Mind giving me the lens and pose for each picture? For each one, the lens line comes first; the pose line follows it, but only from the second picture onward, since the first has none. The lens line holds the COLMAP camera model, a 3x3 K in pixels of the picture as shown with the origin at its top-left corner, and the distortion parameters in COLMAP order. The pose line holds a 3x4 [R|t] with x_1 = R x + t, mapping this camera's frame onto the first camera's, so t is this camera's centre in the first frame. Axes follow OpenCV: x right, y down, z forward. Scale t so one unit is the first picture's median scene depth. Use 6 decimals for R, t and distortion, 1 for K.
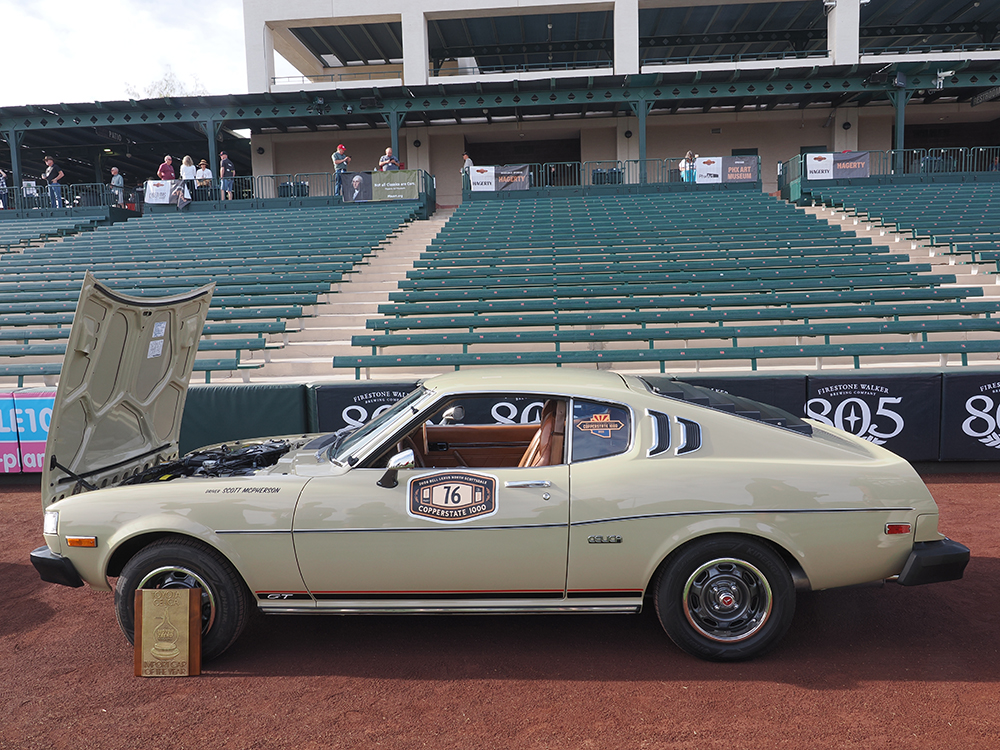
lens RADIAL K [[720.0, 0, 504.0], [0, 720.0, 354.4], [0, 0, 1]] dist [-0.020350, 0.005558]
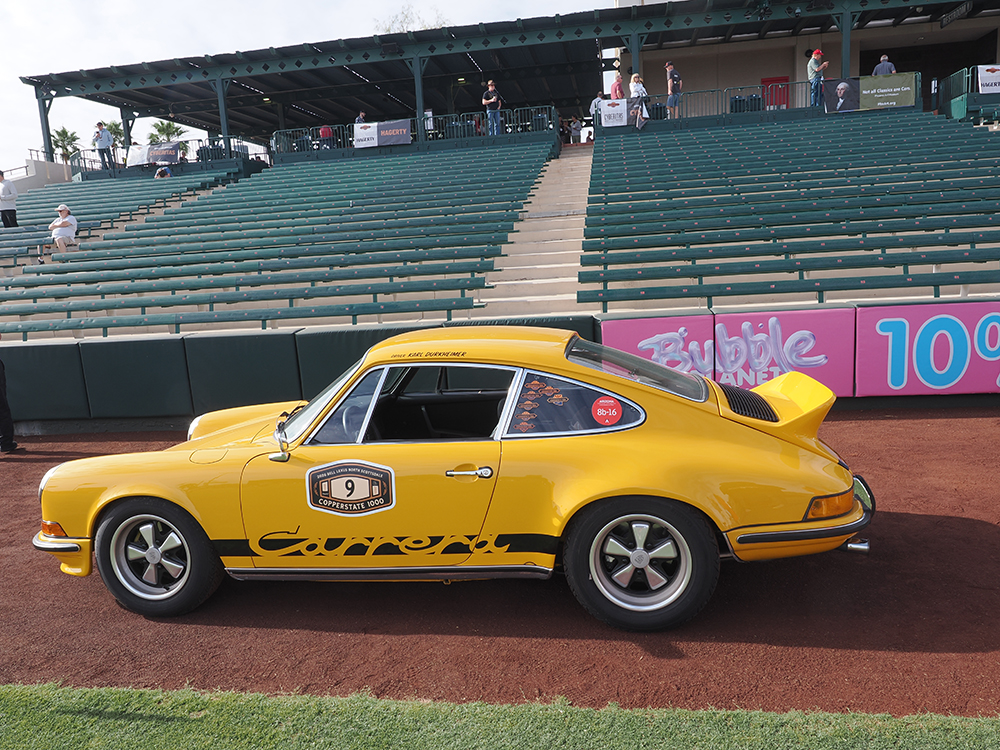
lens RADIAL K [[690.9, 0, 500.0], [0, 690.9, 375.0], [0, 0, 1]] dist [-0.007374, -0.003995]
pose [[0.996119, -0.019595, -0.085811, -0.215882], [0.029272, 0.993163, 0.113006, 0.004975], [0.083010, -0.115080, 0.989882, 0.014207]]
